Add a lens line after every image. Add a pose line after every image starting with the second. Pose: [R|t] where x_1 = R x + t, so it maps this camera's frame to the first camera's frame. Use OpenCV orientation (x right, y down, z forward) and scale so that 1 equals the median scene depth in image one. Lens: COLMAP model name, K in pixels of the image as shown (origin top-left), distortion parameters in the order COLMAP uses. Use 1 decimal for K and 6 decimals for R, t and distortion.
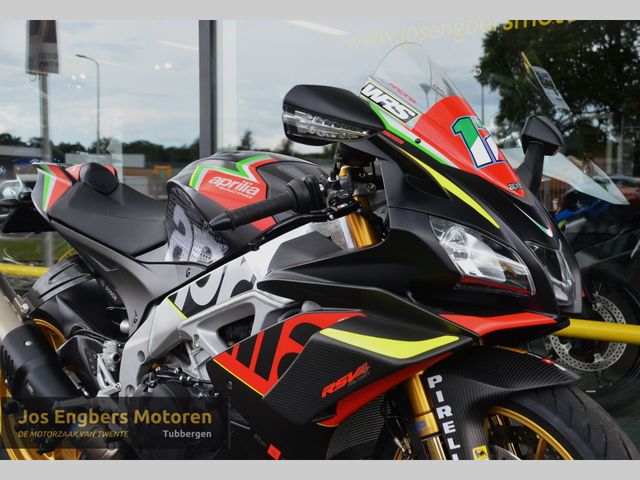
lens RADIAL K [[851.1, 0, 351.5], [0, 851.1, 236.8], [0, 0, 1]] dist [0.000222, 0.458080]
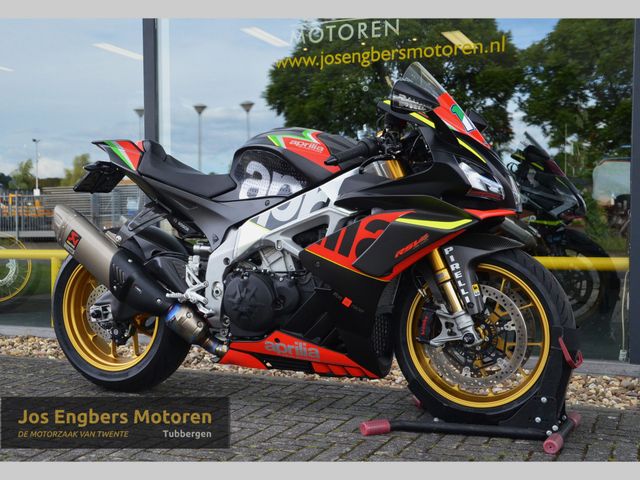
lens RADIAL K [[812.0, 0, 317.9], [0, 812.0, 248.4], [0, 0, 1]] dist [0.004501, 0.027510]
pose [[0.965947, -0.017048, 0.258178, -0.521243], [0.020057, 0.999758, -0.009023, 0.150362], [-0.257961, 0.013894, 0.966055, -0.494759]]
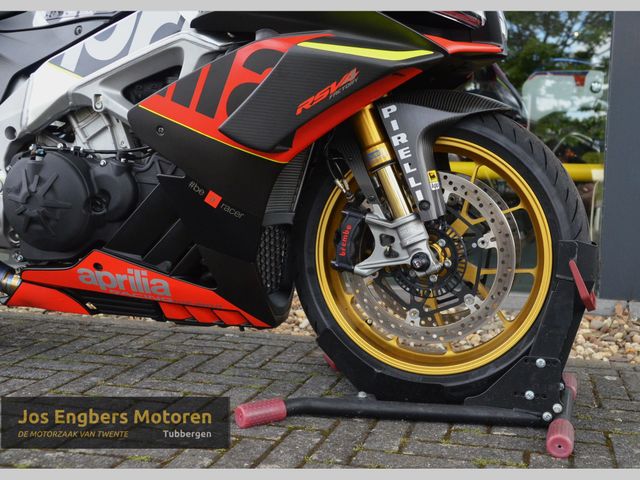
lens RADIAL K [[754.5, 0, 361.3], [0, 754.5, 241.1], [0, 0, 1]] dist [-0.088002, 0.355935]
pose [[0.909501, -0.029397, 0.414661, -0.274002], [0.005102, 0.998211, 0.059576, 0.234372], [-0.415670, -0.052069, 0.908024, 0.146367]]
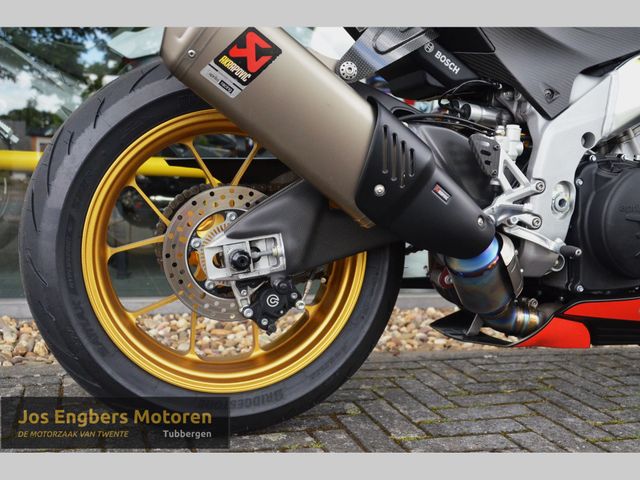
lens RADIAL K [[693.9, 0, 290.2], [0, 693.9, 239.2], [0, 0, 1]] dist [0.011053, 0.021792]
pose [[0.553931, -0.053188, 0.830862, -1.013217], [-0.002709, 0.997837, 0.065683, 0.211225], [-0.832558, -0.038635, 0.552589, 0.990204]]
